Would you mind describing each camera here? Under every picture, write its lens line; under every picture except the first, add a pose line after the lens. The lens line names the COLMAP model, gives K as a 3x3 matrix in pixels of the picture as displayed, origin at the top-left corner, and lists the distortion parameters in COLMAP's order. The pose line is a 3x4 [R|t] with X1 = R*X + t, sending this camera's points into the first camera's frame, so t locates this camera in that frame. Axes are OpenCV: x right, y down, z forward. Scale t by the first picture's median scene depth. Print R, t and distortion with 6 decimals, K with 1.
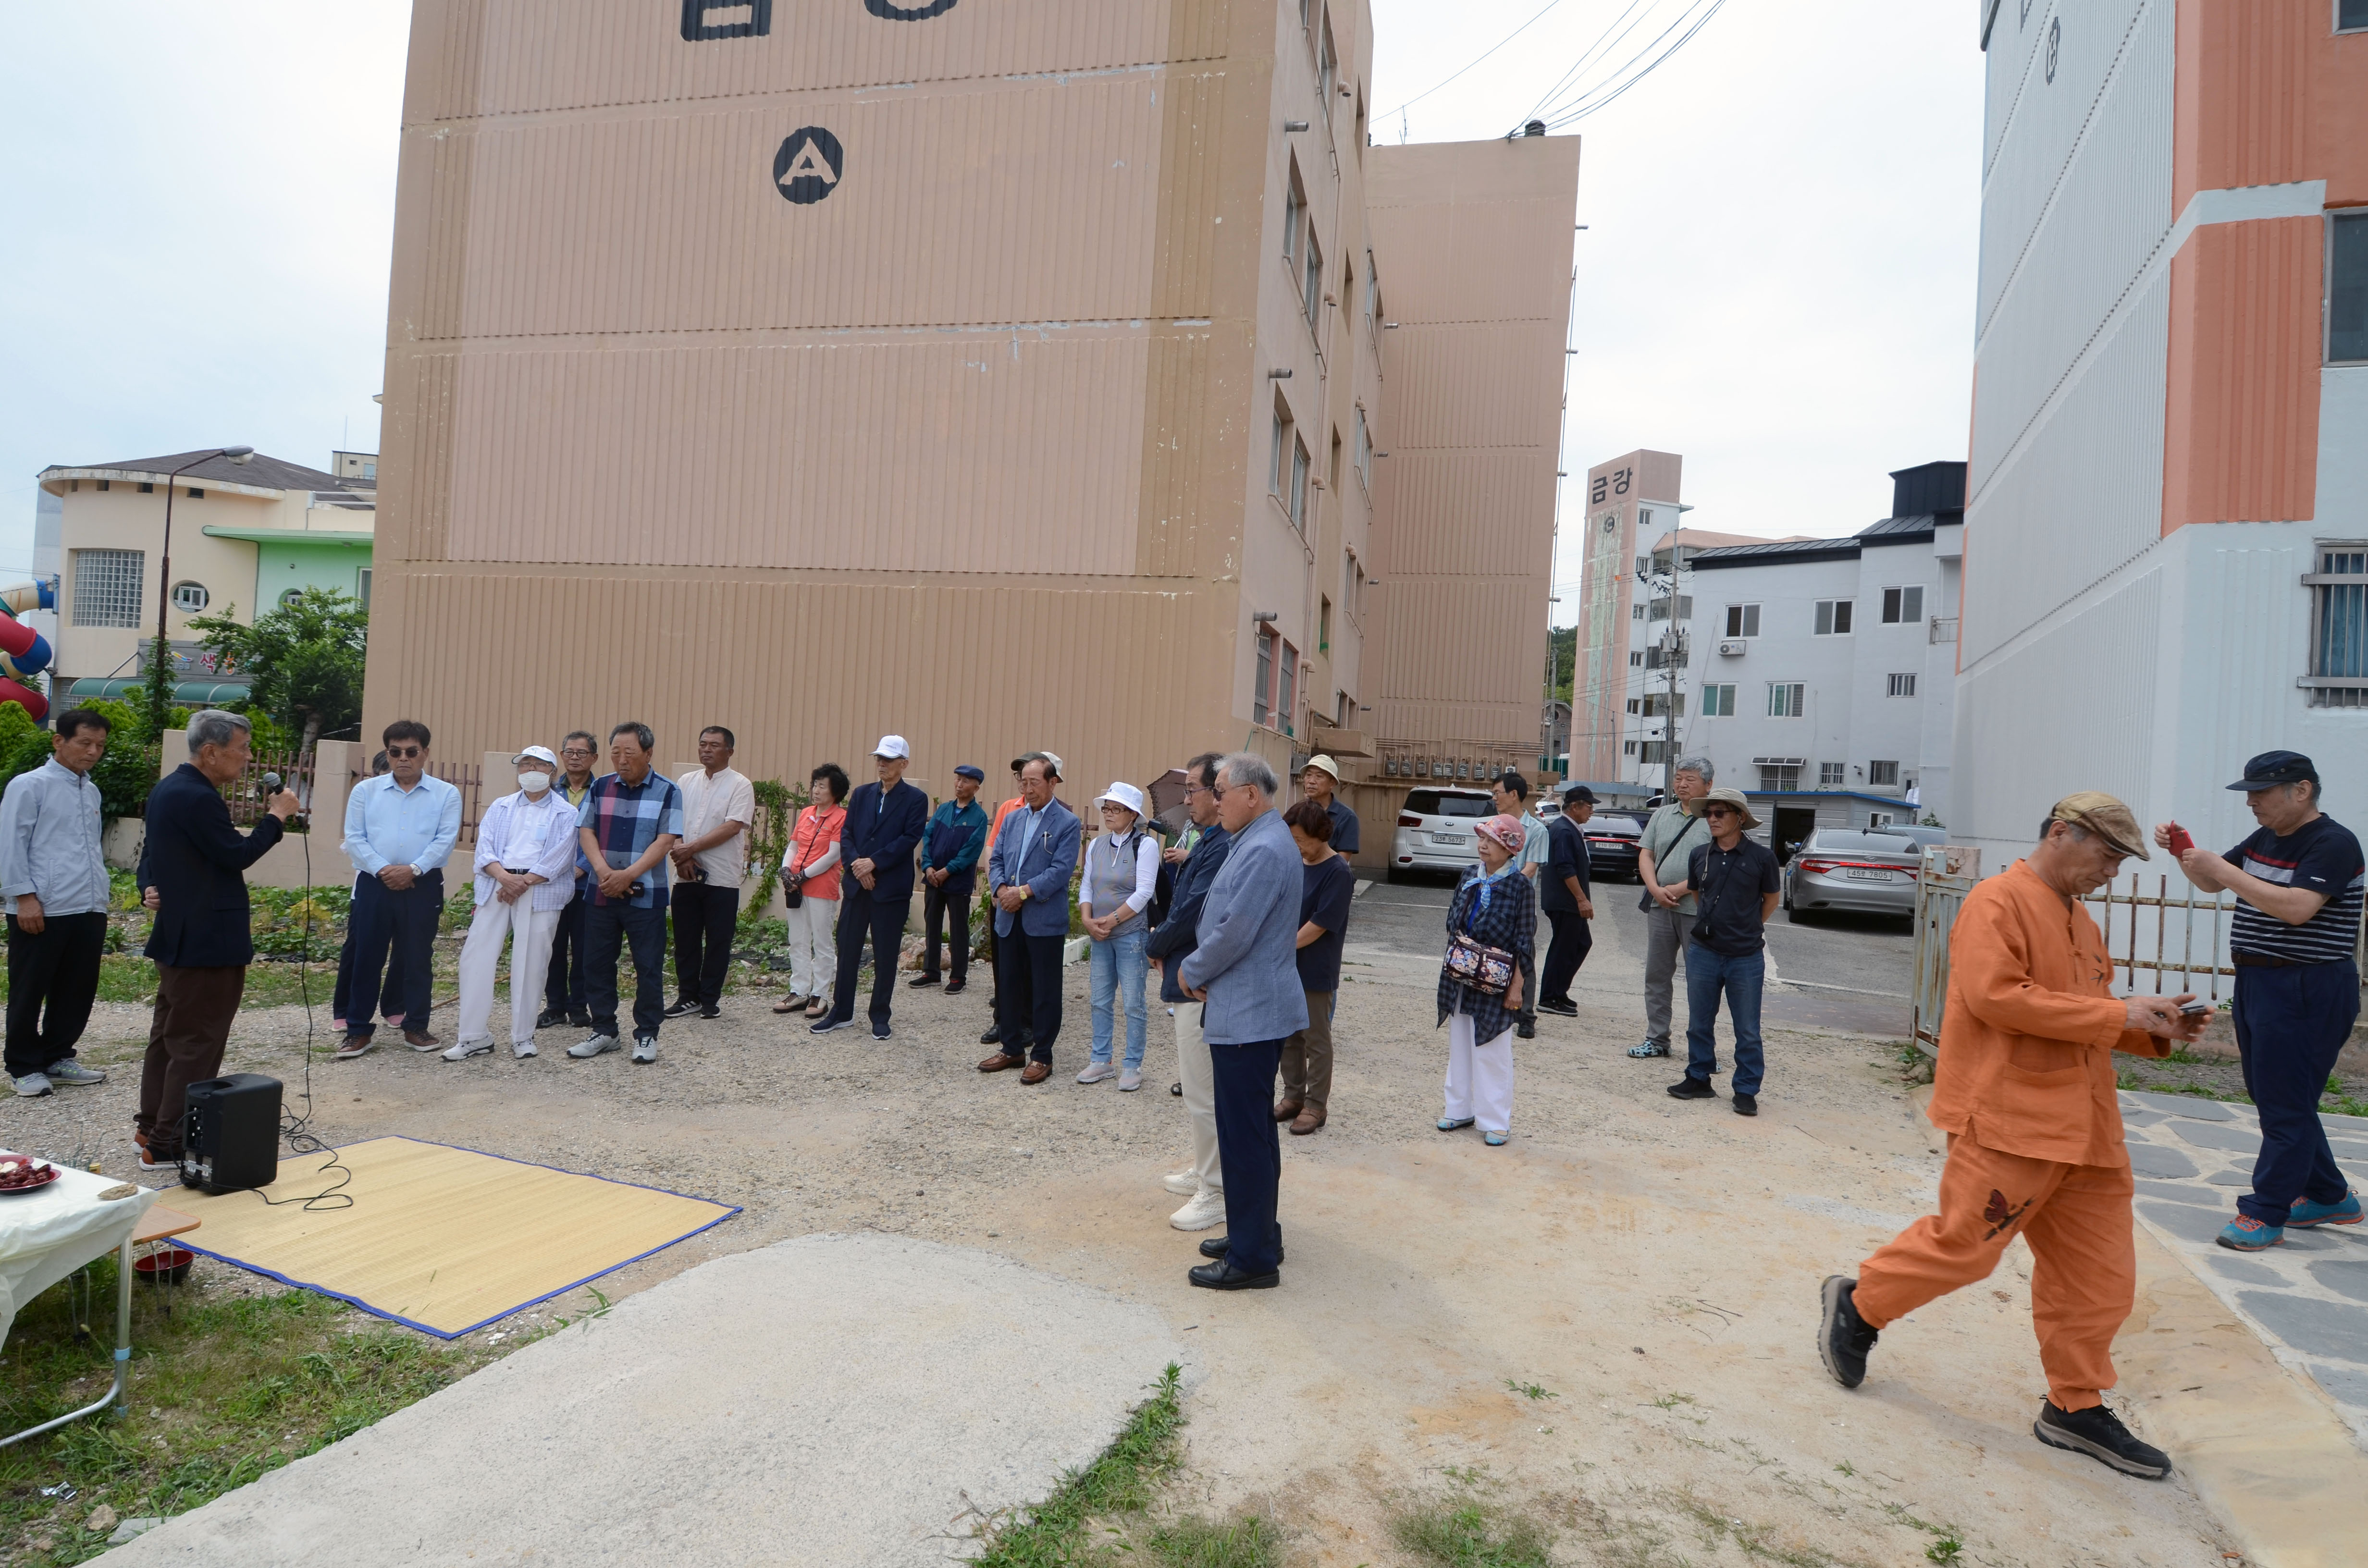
lens RADIAL K [[1225.4, 0, 1179.5], [0, 1225.4, 788.7], [0, 0, 1]] dist [0.052431, -0.055512]
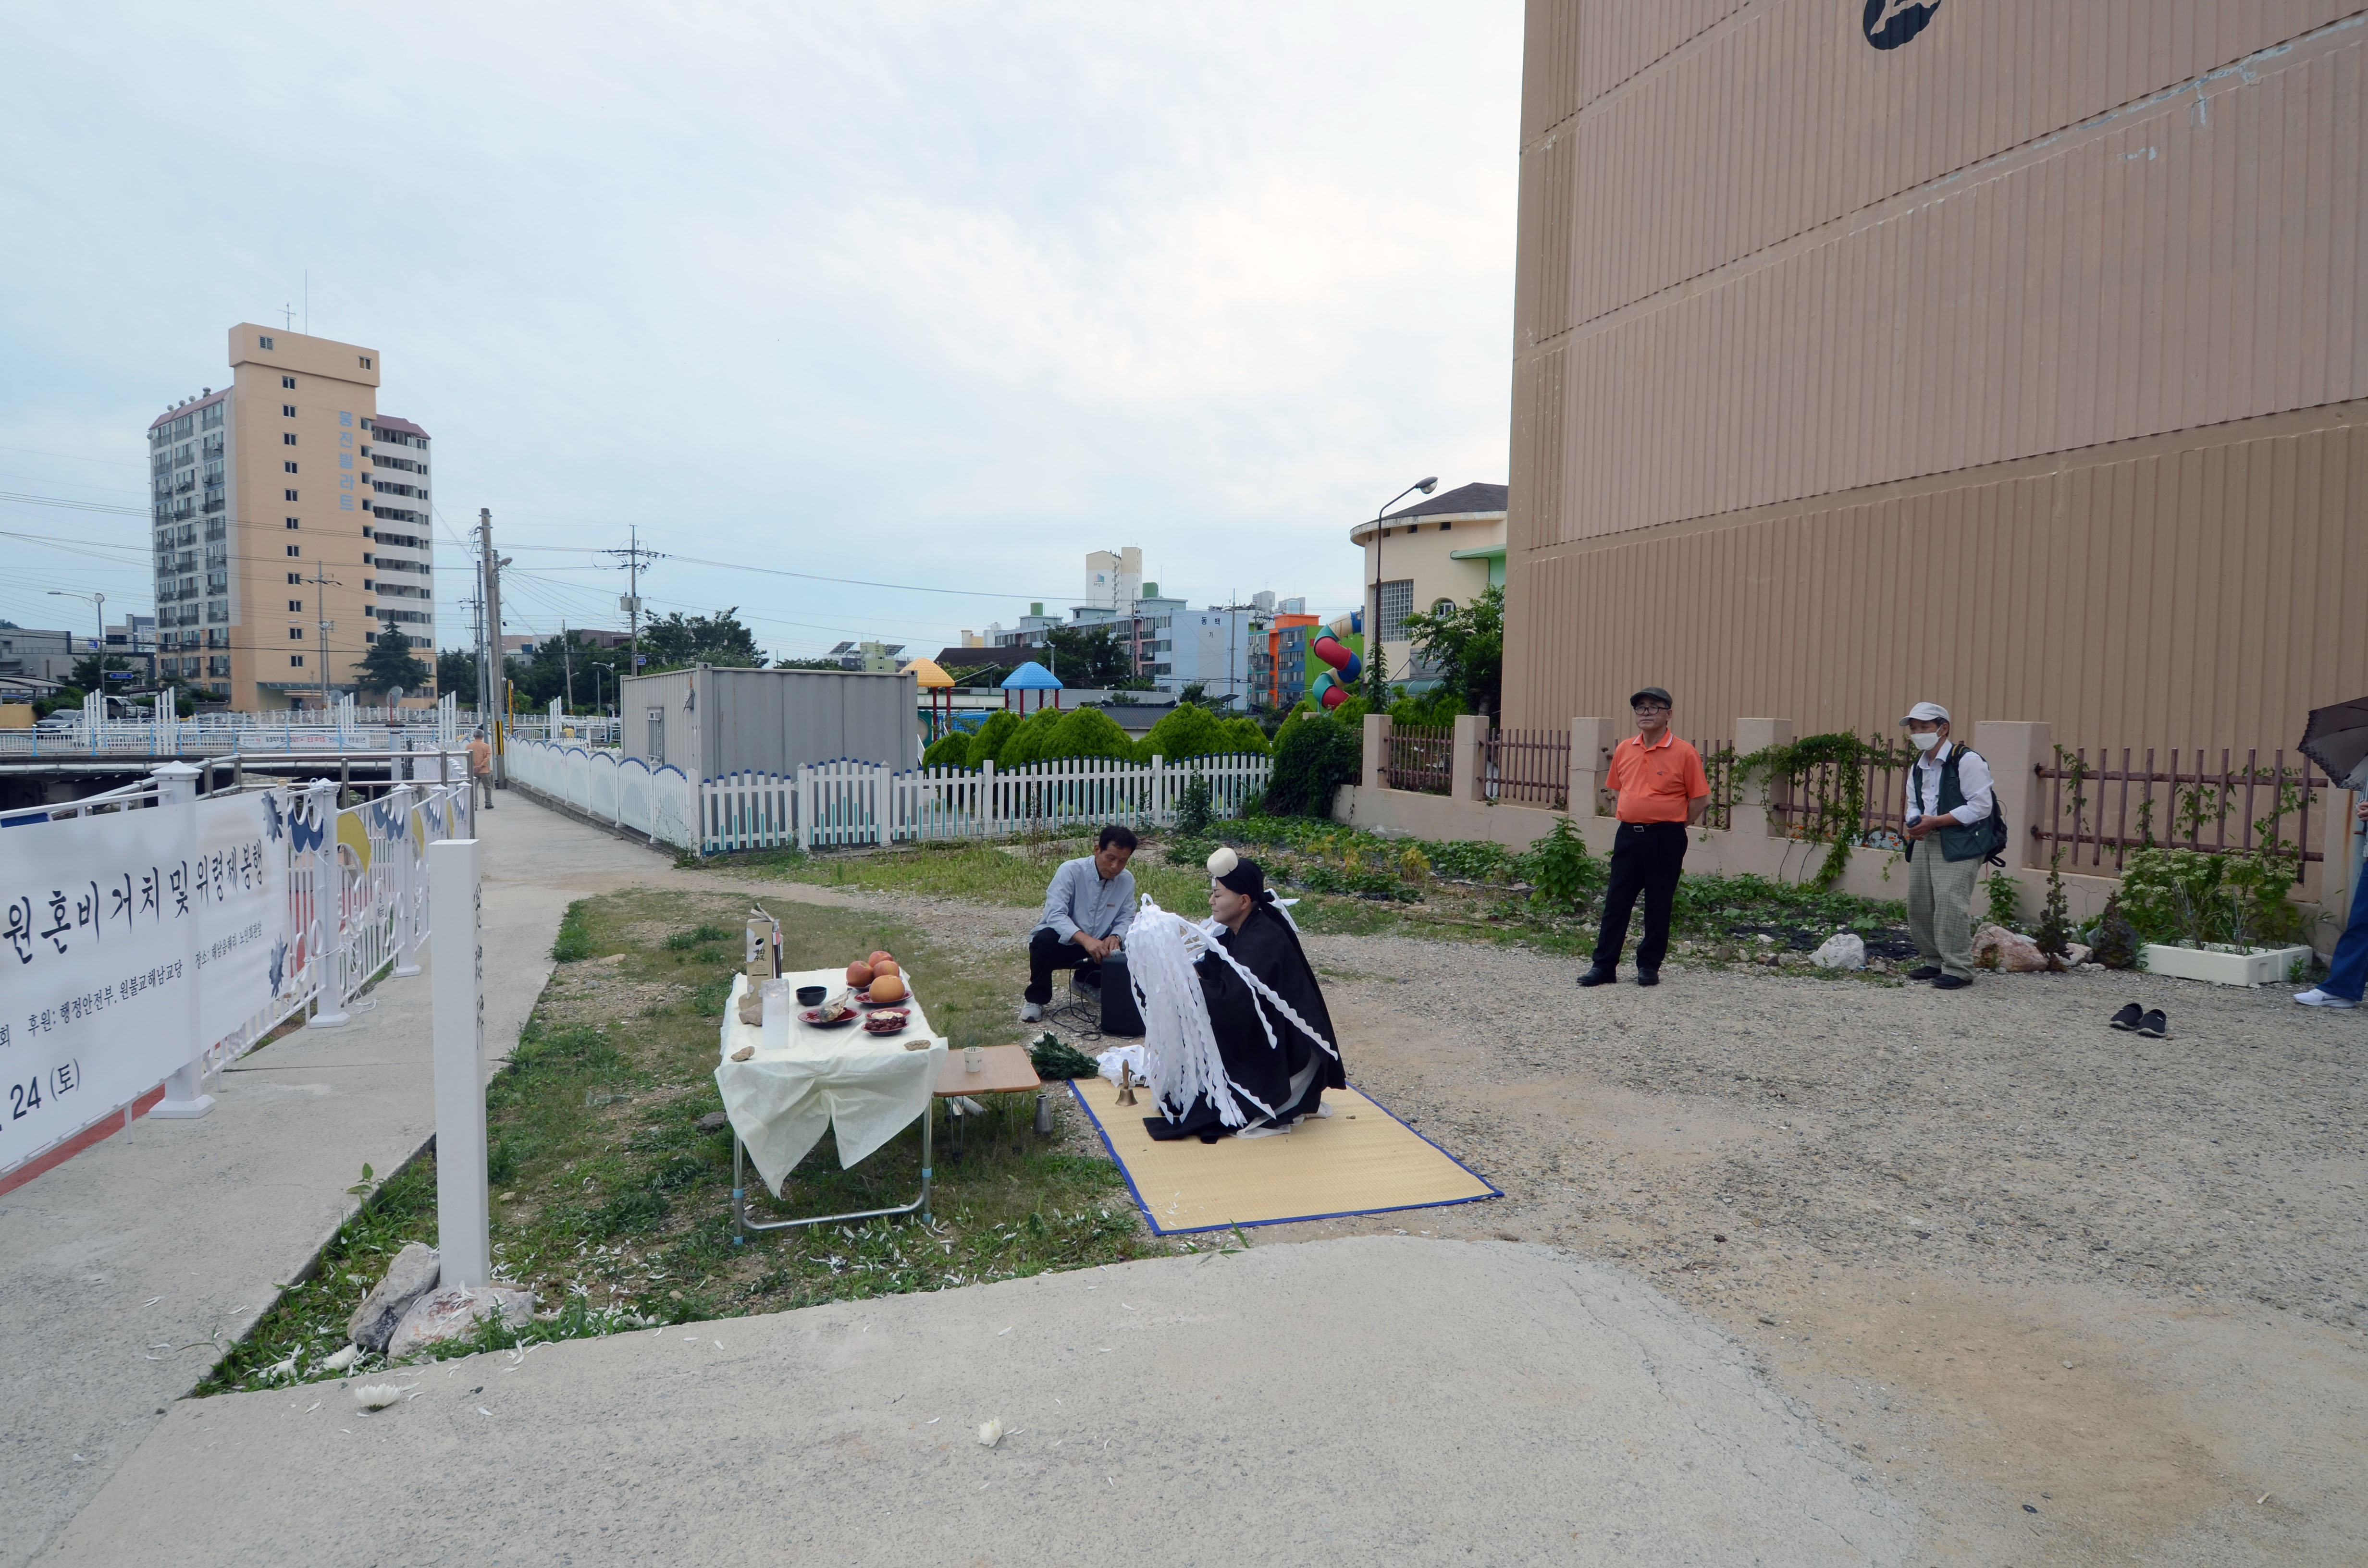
lens RADIAL K [[1226.8, 0, 1179.2], [0, 1226.8, 790.0], [0, 0, 1]] dist [0.052429, -0.055057]
pose [[0.600079, -0.005972, -0.799919, 0.071006], [0.025106, 0.999620, 0.011371, 0.010256], [0.799547, -0.026906, 0.600001, 0.092078]]
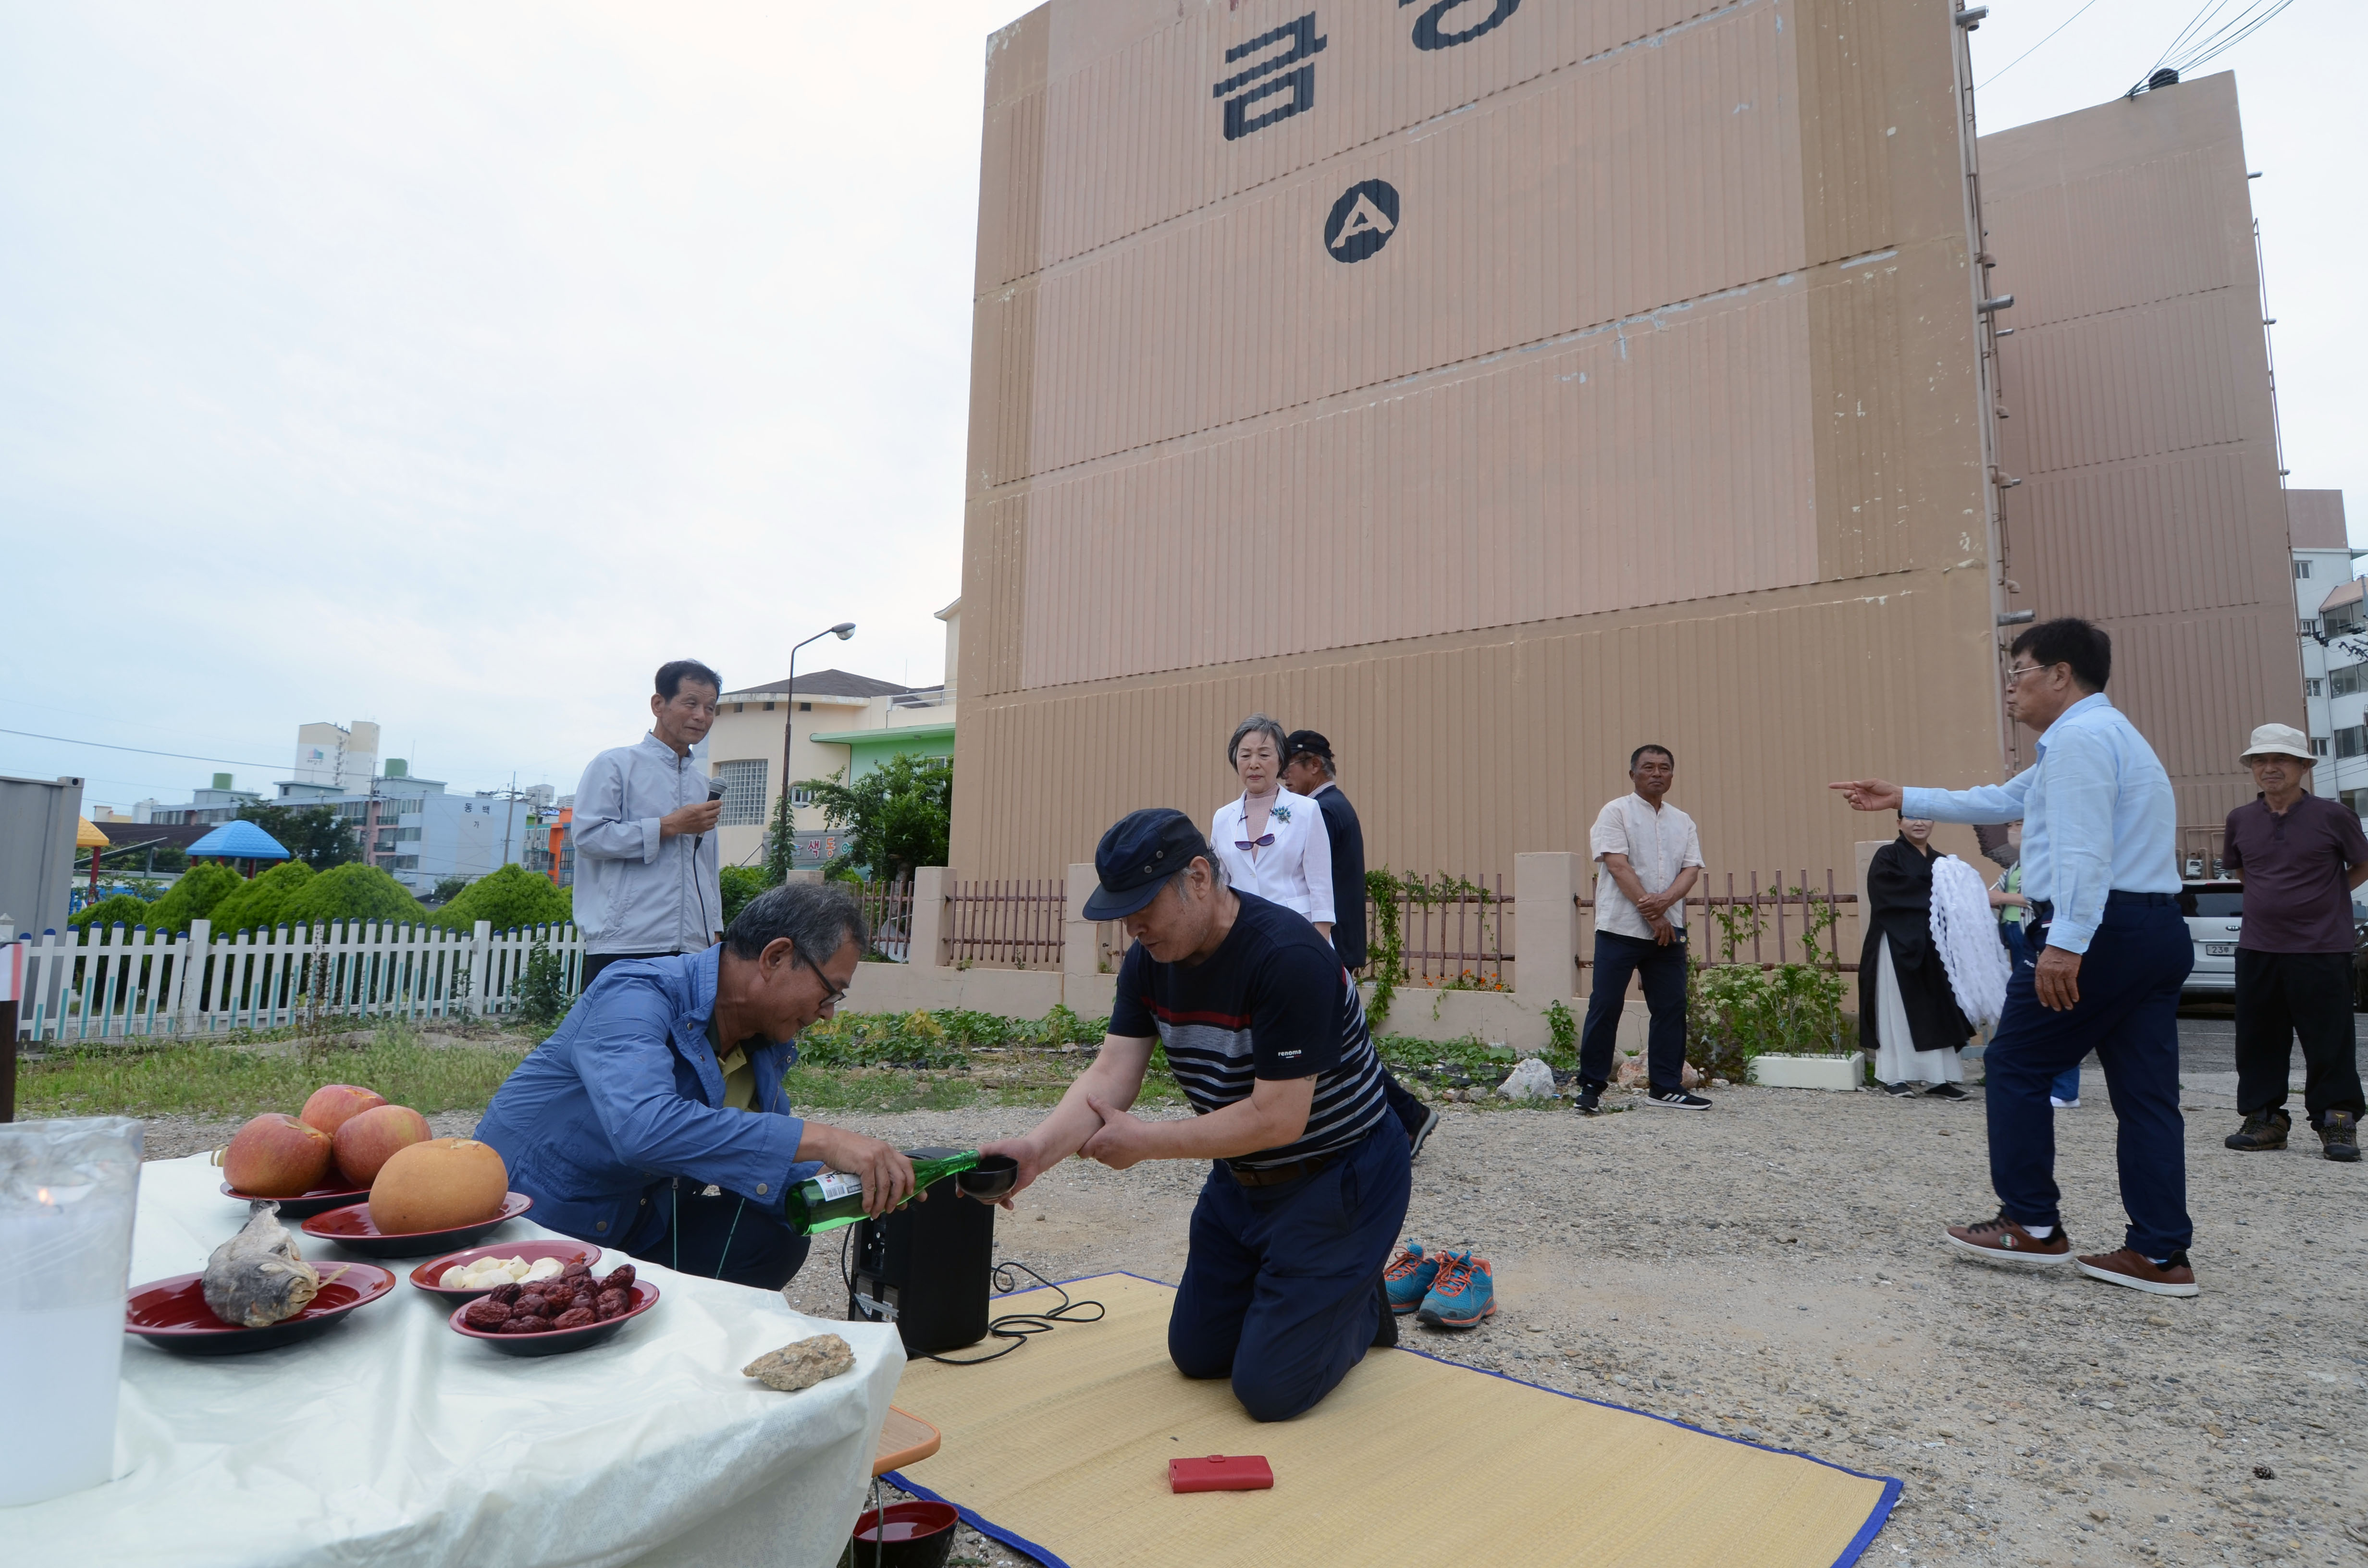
lens RADIAL K [[1220.5, 0, 1178.7], [0, 1220.5, 789.3], [0, 0, 1]] dist [0.050453, -0.054201]
pose [[0.930823, -0.084709, -0.355517, -0.133784], [0.034114, 0.988660, -0.146248, 0.047818], [0.363874, 0.124003, 0.923157, 0.149689]]
